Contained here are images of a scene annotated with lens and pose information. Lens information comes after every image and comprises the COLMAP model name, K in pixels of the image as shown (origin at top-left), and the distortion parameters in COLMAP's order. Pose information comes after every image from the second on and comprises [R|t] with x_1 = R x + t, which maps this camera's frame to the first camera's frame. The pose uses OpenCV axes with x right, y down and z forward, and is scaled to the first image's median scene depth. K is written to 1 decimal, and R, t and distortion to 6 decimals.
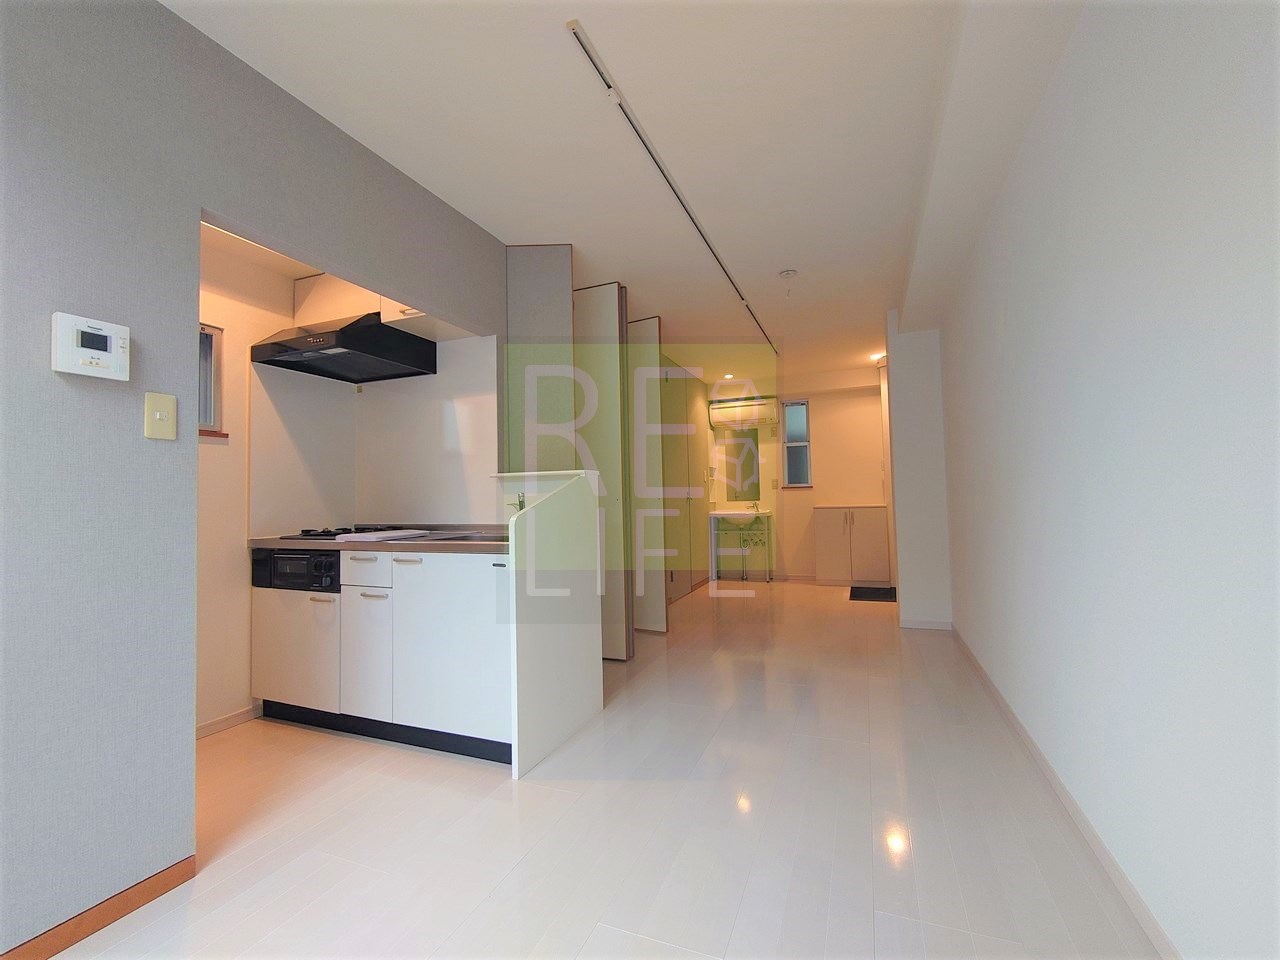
lens RADIAL K [[551.4, 0, 645.5], [0, 551.4, 480.0], [0, 0, 1]] dist [0.001082, -0.001946]
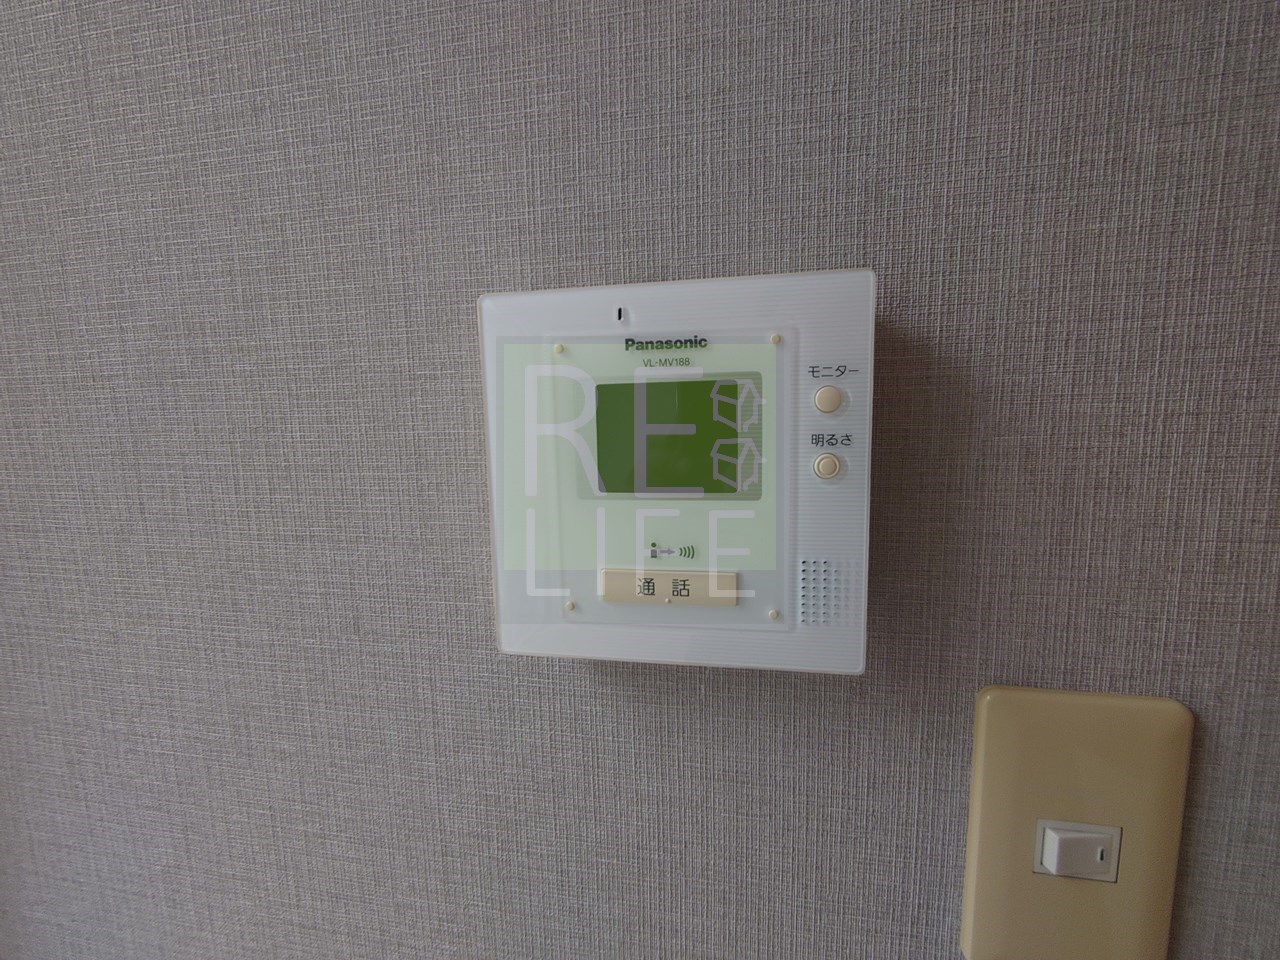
lens RADIAL K [[551.4, 0, 645.5], [0, 551.4, 480.0], [0, 0, 1]] dist [0.001082, -0.001946]
pose [[0.197037, 0.140349, -0.970298, -0.840305], [0.055765, 0.986494, 0.154015, -0.257792], [0.978809, -0.084456, 0.186550, 0.946024]]
